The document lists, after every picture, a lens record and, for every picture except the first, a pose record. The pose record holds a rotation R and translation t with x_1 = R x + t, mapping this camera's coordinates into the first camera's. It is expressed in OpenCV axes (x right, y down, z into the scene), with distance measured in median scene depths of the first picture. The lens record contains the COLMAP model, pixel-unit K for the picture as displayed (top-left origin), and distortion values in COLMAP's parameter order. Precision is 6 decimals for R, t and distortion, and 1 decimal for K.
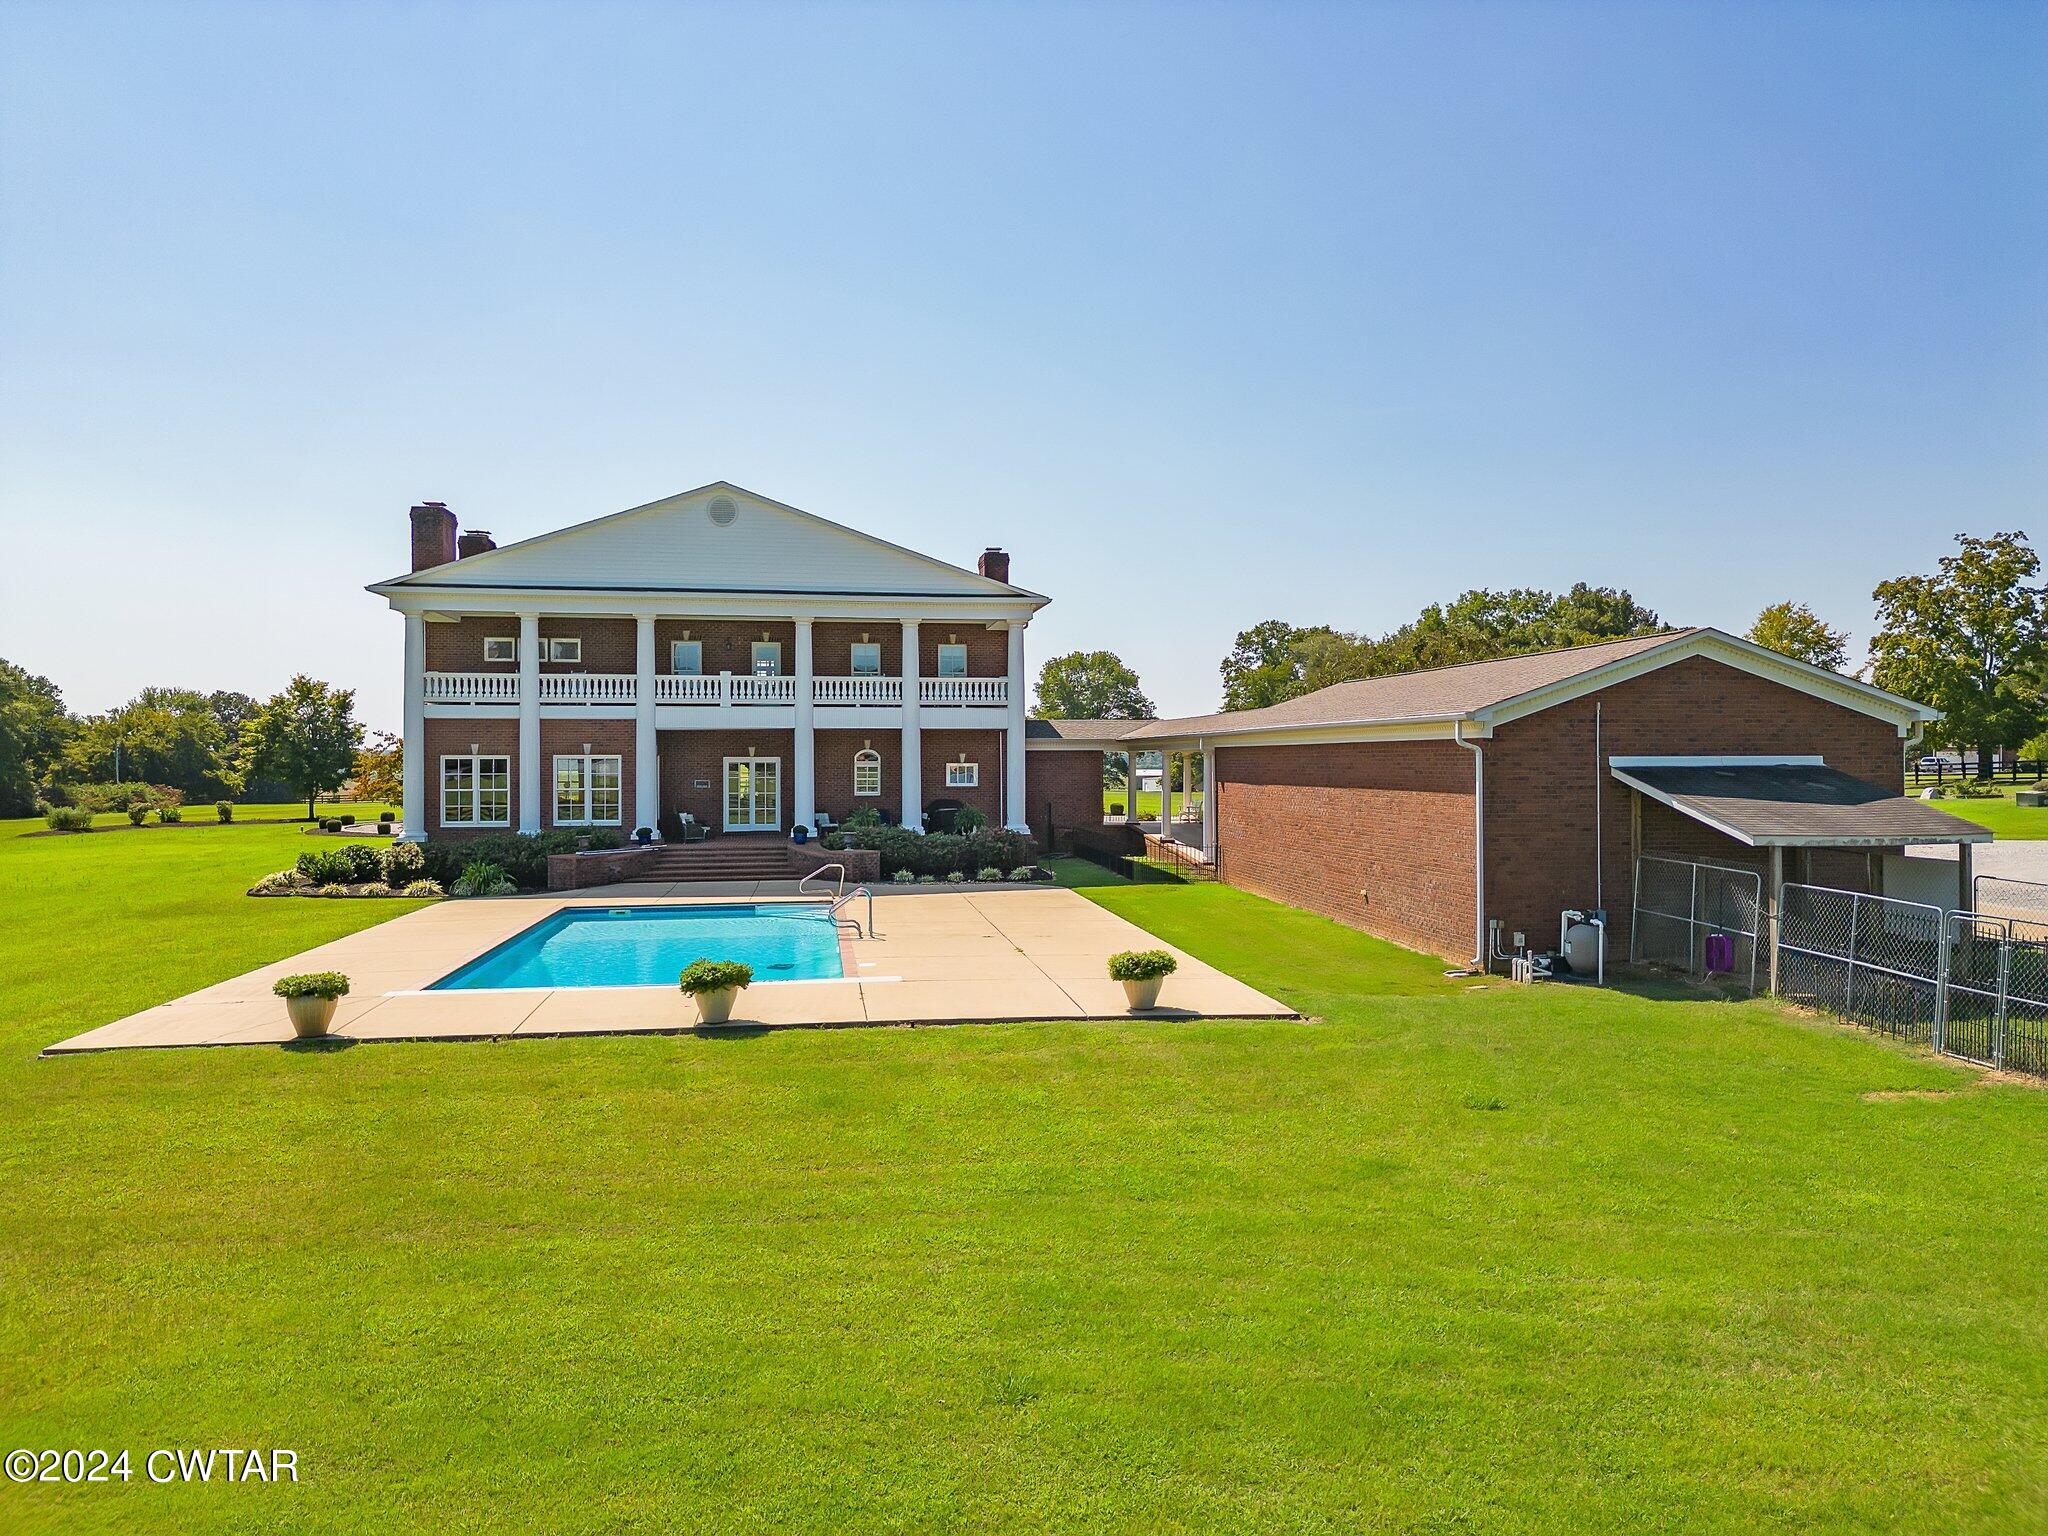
lens RADIAL K [[1429.2, 0, 1022.1], [0, 1429.2, 761.7], [0, 0, 1]] dist [0.082087, -0.092685]
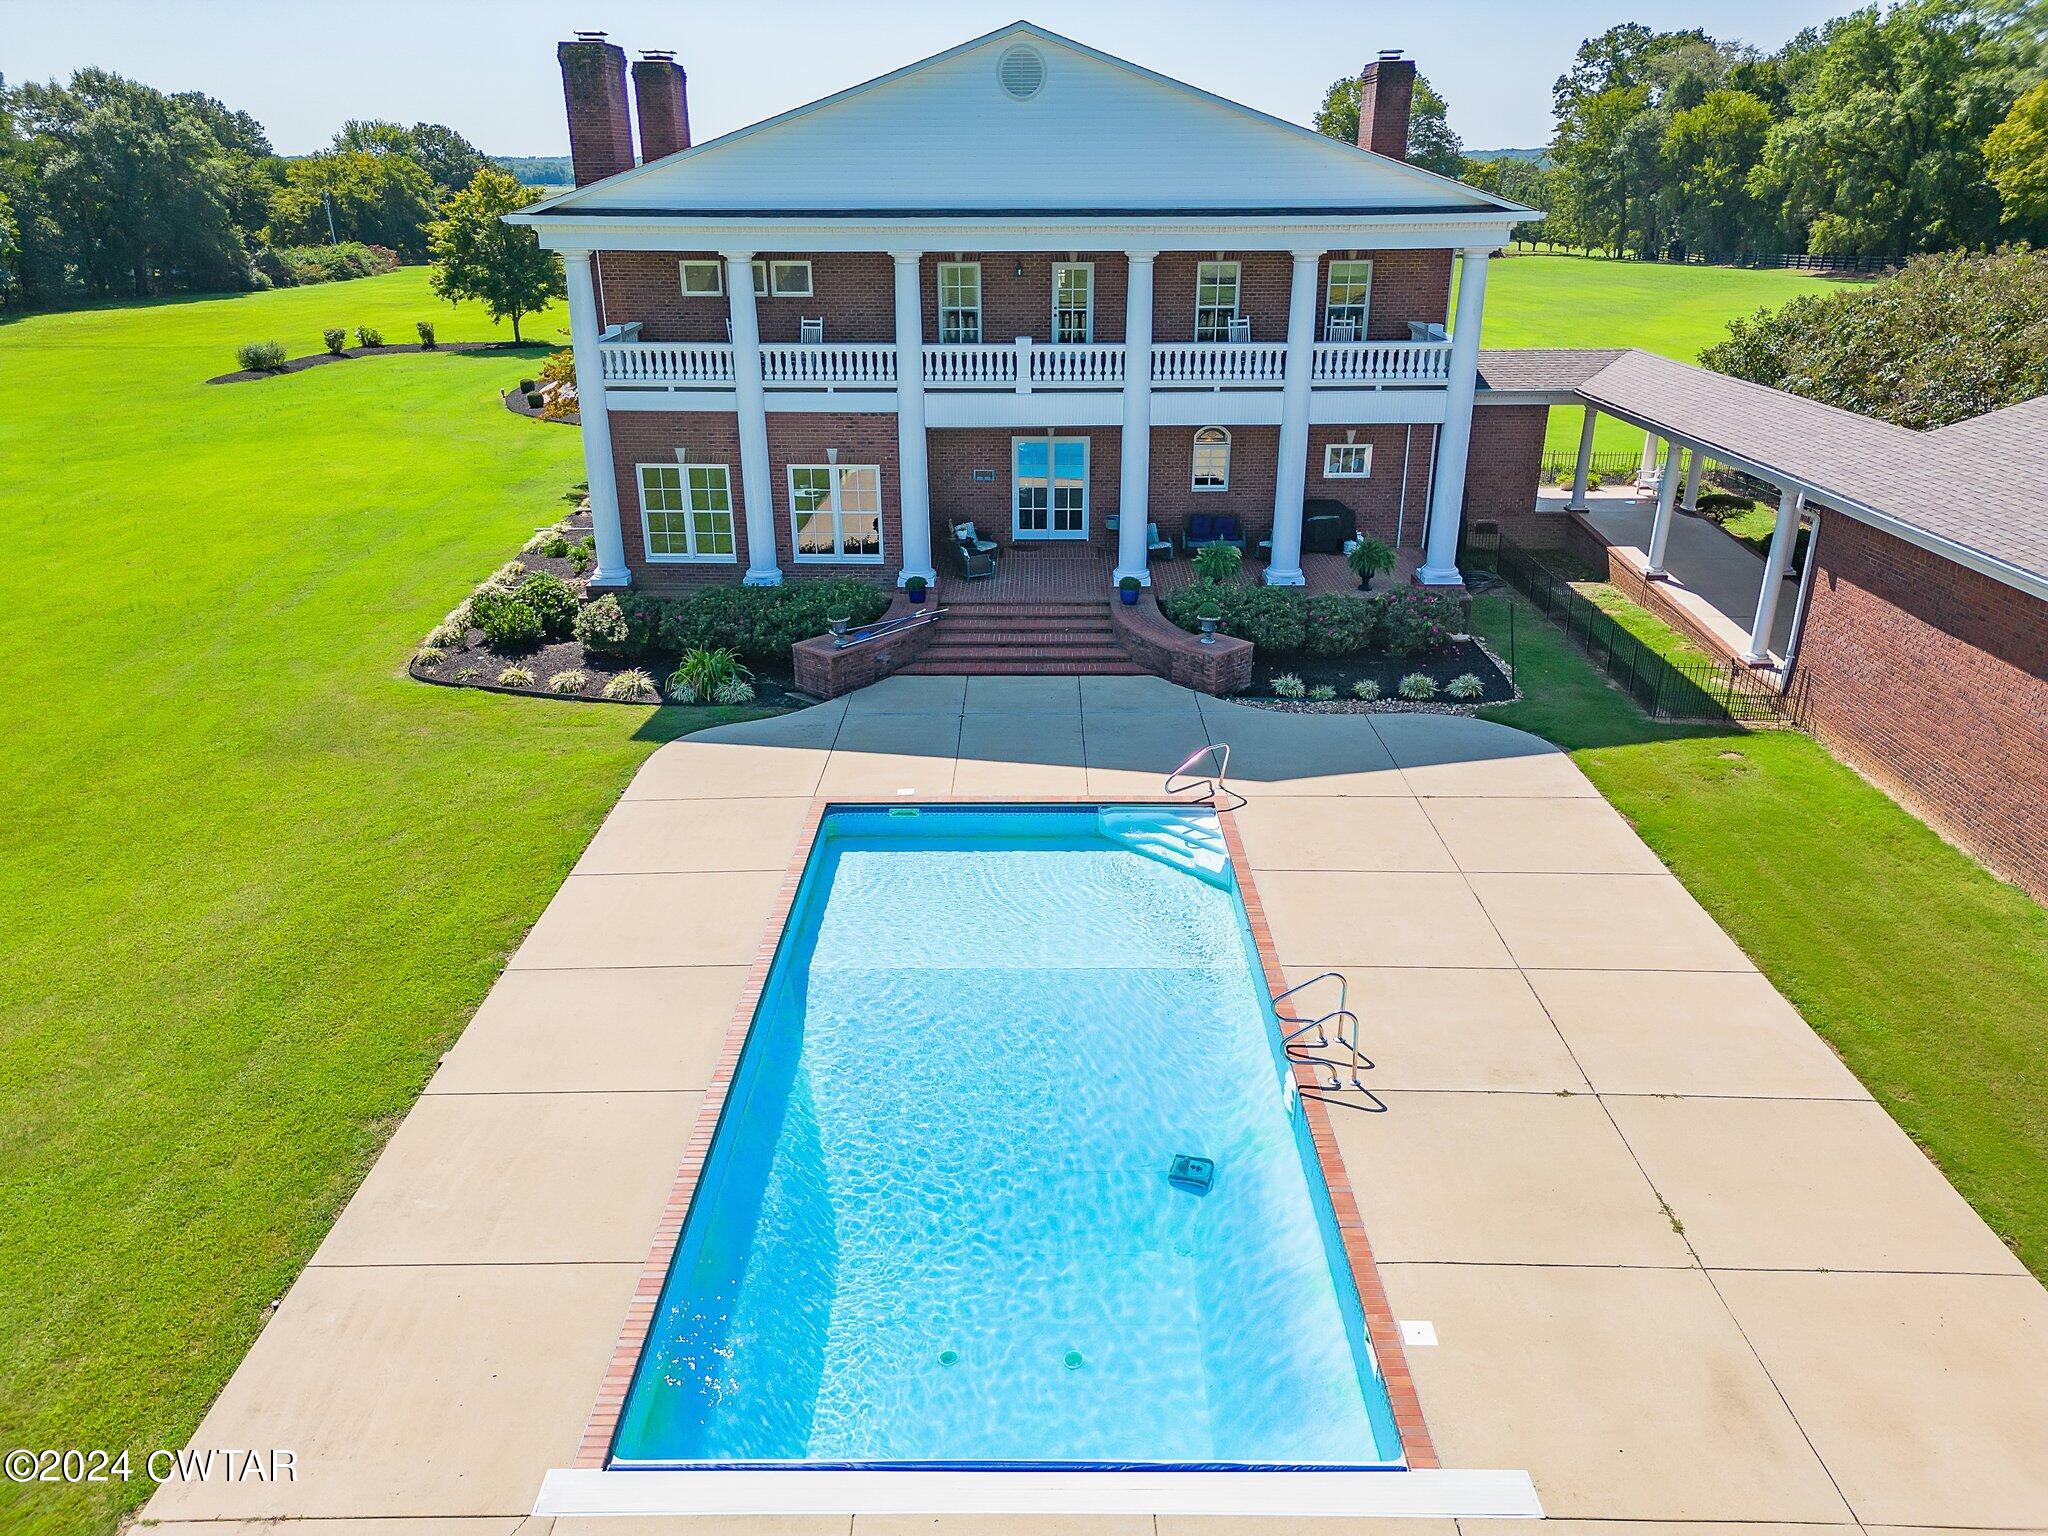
lens RADIAL K [[1431.2, 0, 1018.8], [0, 1431.2, 760.2], [0, 0, 1]] dist [0.111854, -0.134901]
pose [[0.987963, 0.057302, -0.143683, -0.101903], [0.000836, 0.926867, 0.375390, -0.134461], [0.154686, -0.370992, 0.915662, 0.312974]]
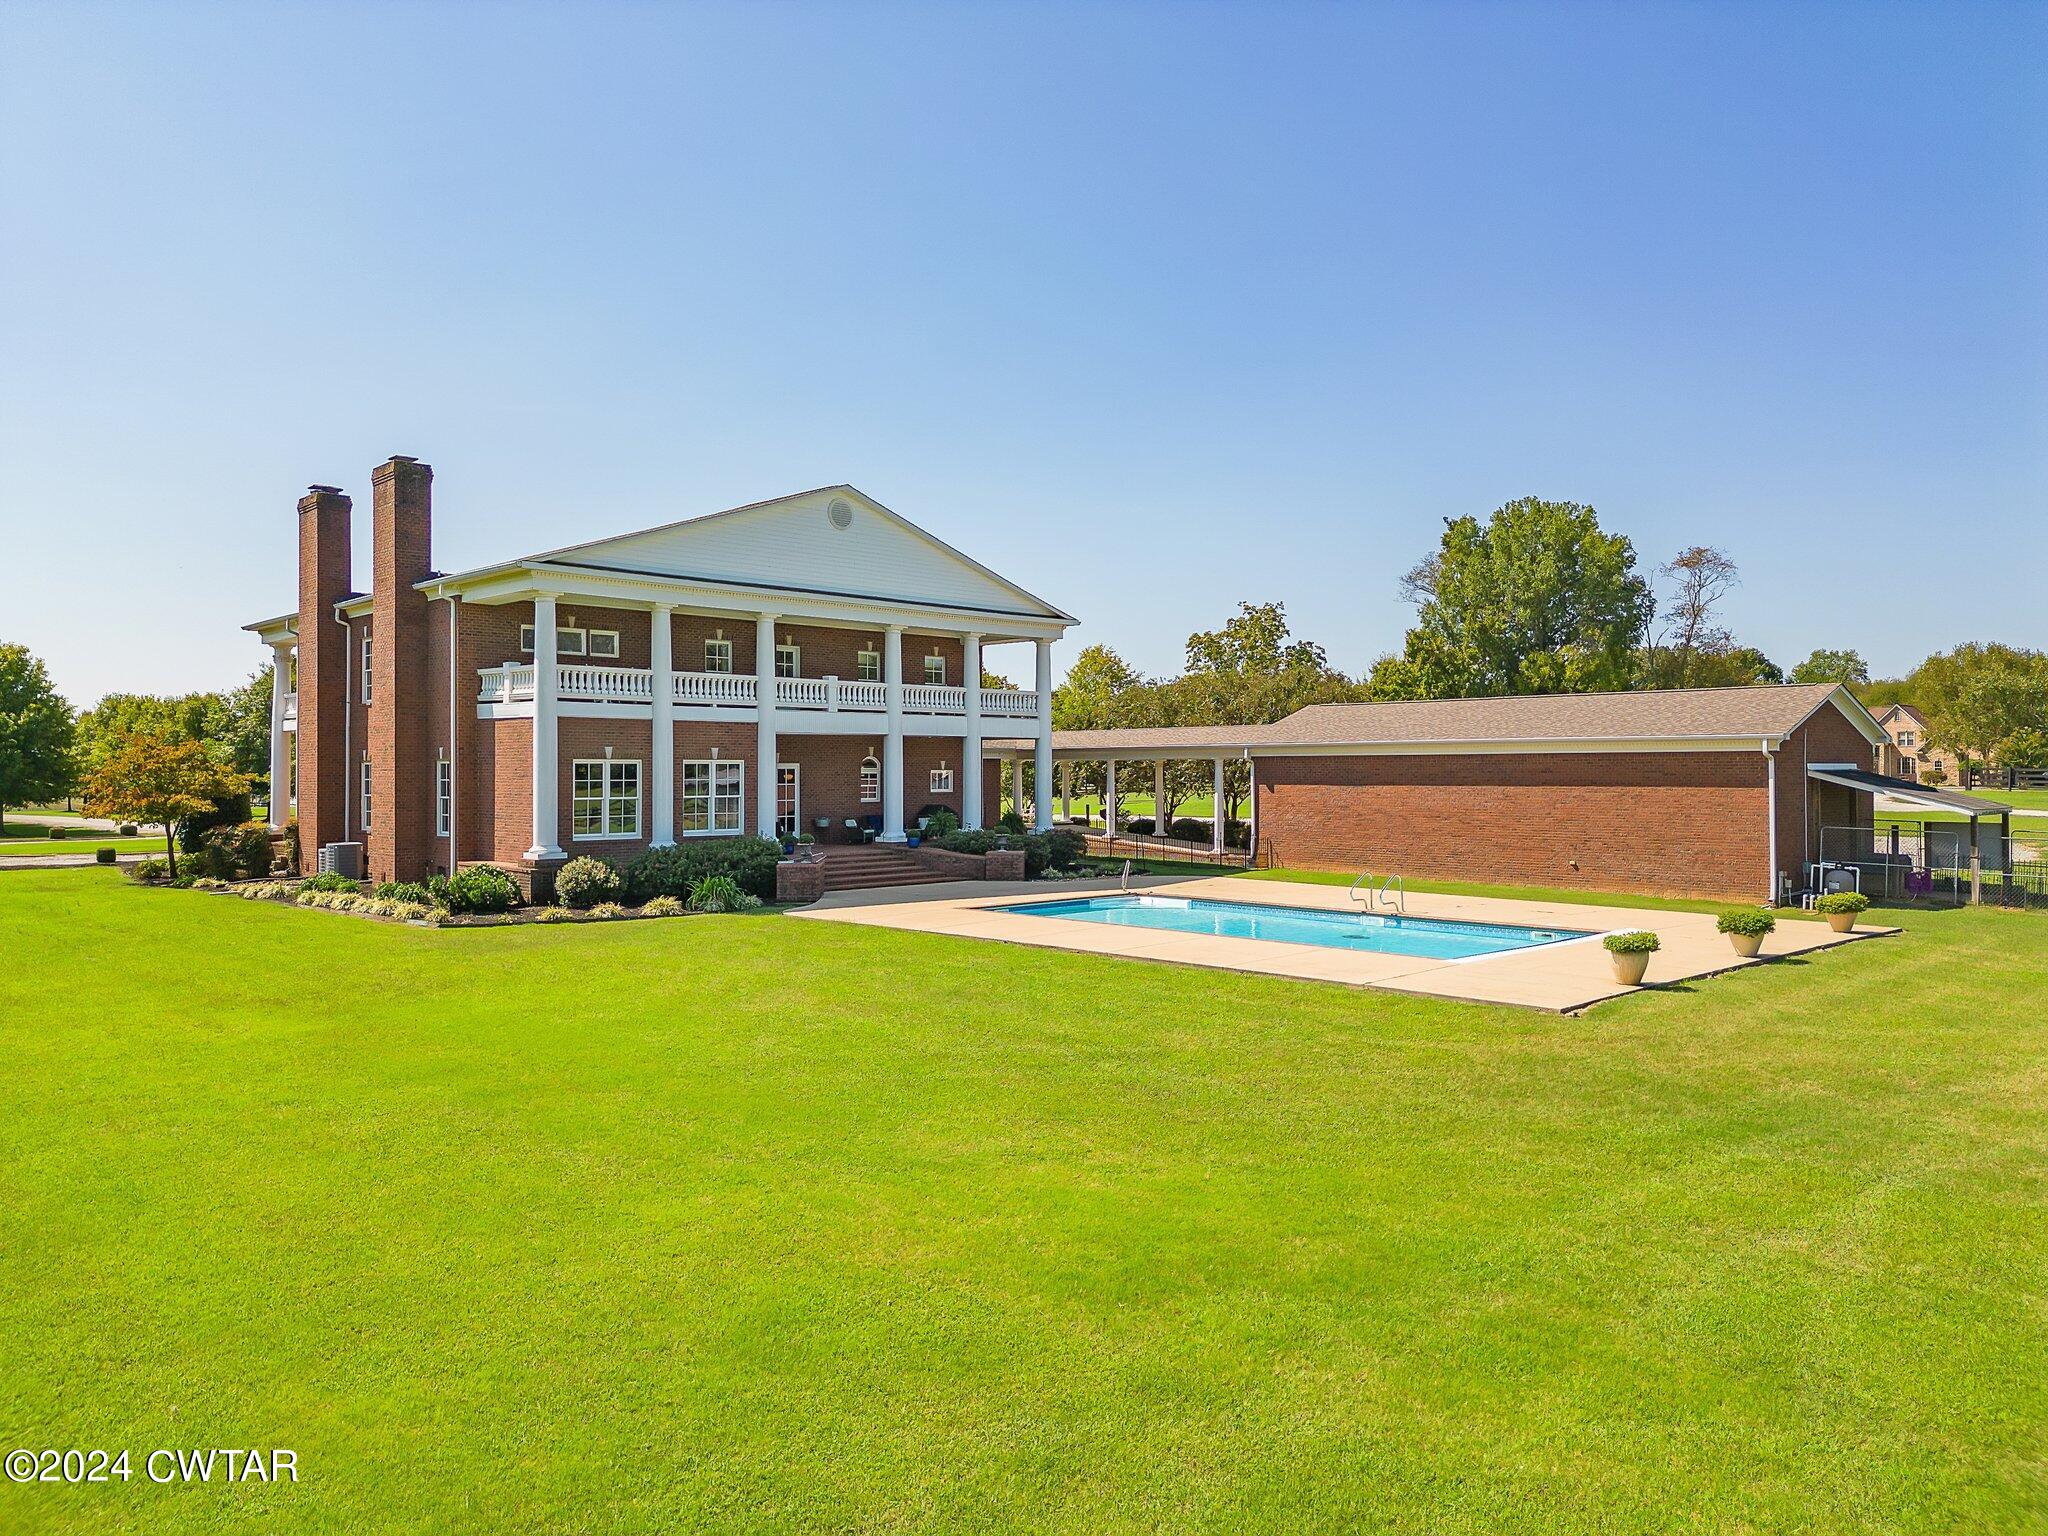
lens RADIAL K [[1429.2, 0, 1022.1], [0, 1429.2, 761.7], [0, 0, 1]] dist [0.082087, -0.092685]
pose [[0.815559, 0.005317, 0.578649, -0.674066], [0.000150, 0.999956, -0.009399, 0.005300], [-0.578674, 0.007752, 0.815522, 0.123503]]
